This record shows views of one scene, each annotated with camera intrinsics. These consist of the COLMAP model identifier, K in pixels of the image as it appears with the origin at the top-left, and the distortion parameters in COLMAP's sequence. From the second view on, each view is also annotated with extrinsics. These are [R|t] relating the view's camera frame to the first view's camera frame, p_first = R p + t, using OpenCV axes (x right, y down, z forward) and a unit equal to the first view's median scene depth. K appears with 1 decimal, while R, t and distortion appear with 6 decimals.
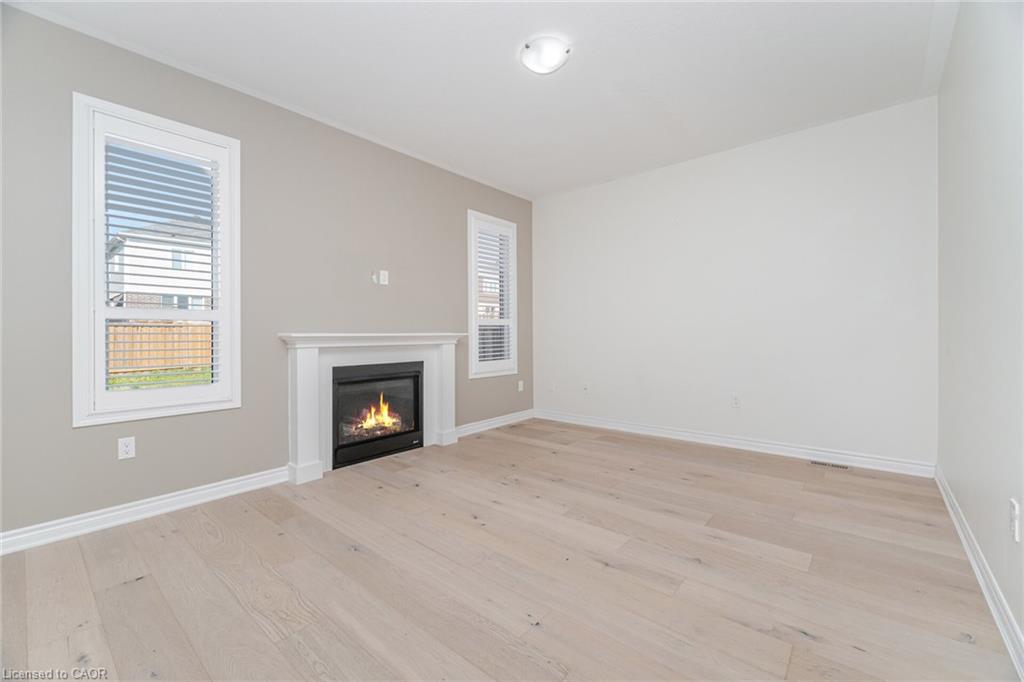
lens RADIAL K [[421.7, 0, 508.2], [0, 421.7, 335.7], [0, 0, 1]] dist [0.000382, -0.000060]
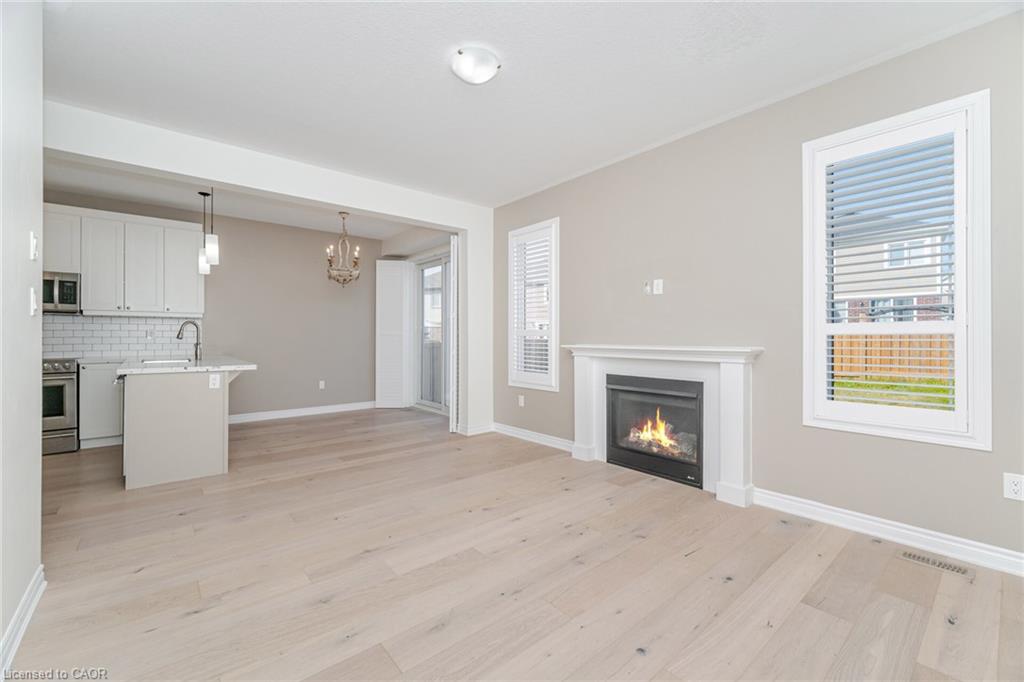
lens RADIAL K [[421.7, 0, 508.2], [0, 421.7, 335.7], [0, 0, 1]] dist [0.000382, -0.000060]
pose [[-0.162961, 0.003421, -0.986627, 0.780436], [-0.002949, 0.999988, 0.003954, -0.035151], [0.986628, 0.003553, -0.162949, 0.929373]]
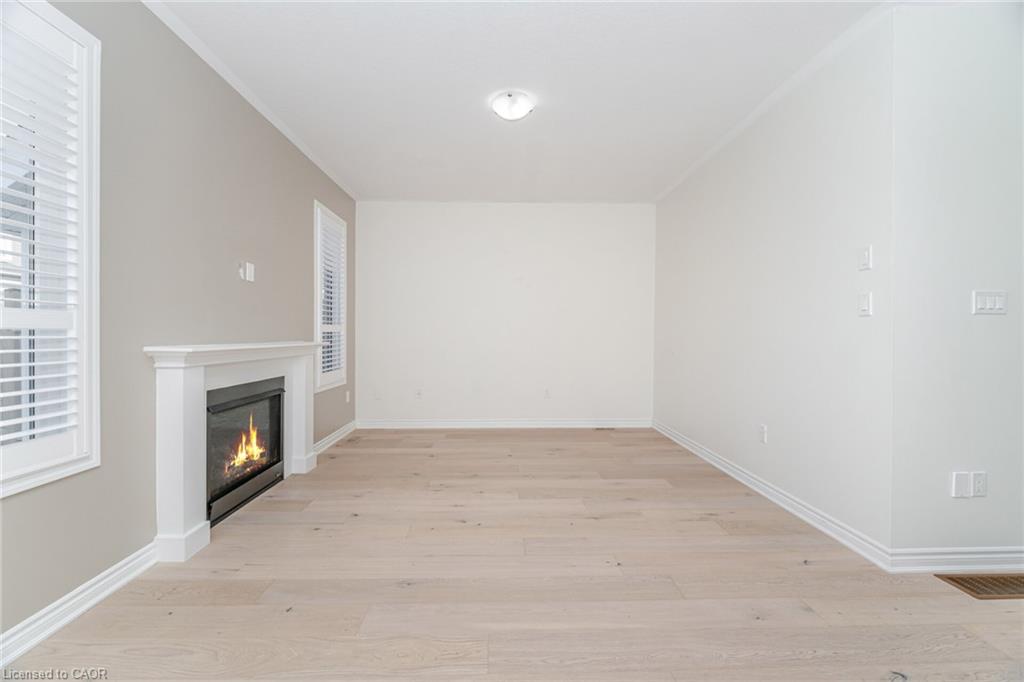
lens RADIAL K [[421.3, 0, 505.3], [0, 421.3, 339.0], [0, 0, 1]] dist [-0.001682, -0.000380]
pose [[0.745250, 0.001311, 0.666784, -0.521925], [-0.004651, 0.999984, 0.003232, -0.021084], [-0.666769, -0.005510, 0.745244, 0.112074]]
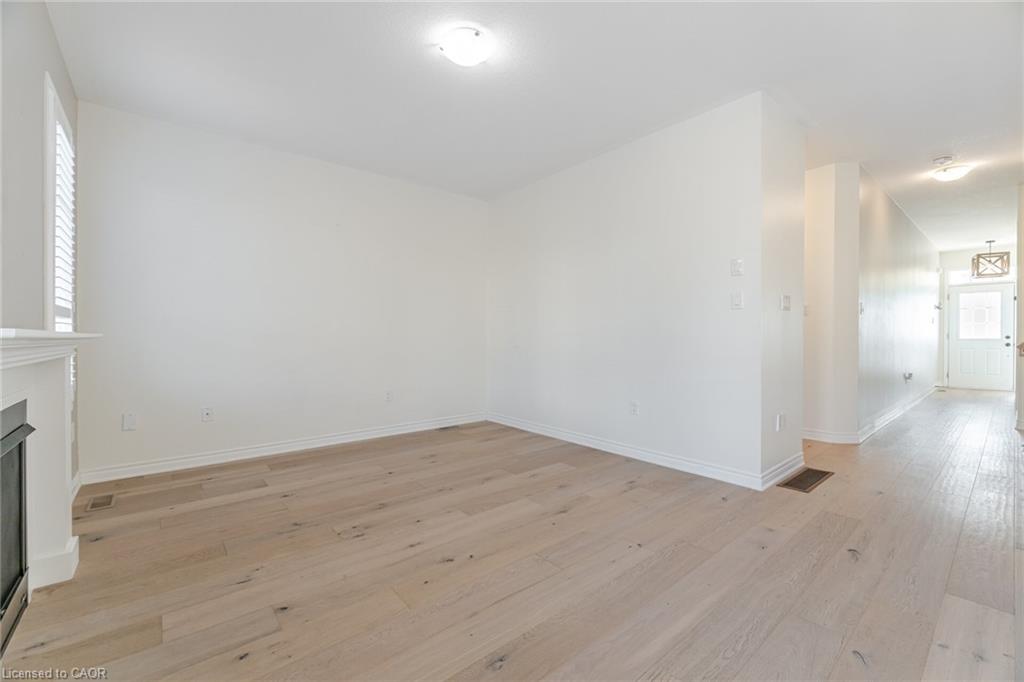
lens RADIAL K [[426.0, 0, 507.7], [0, 426.0, 339.9], [0, 0, 1]] dist [-0.000037, -0.000113]
pose [[0.169219, -0.001418, 0.985578, -0.645884], [0.005523, 0.999985, 0.000490, 0.005254], [-0.985563, 0.005361, 0.169224, 0.557808]]
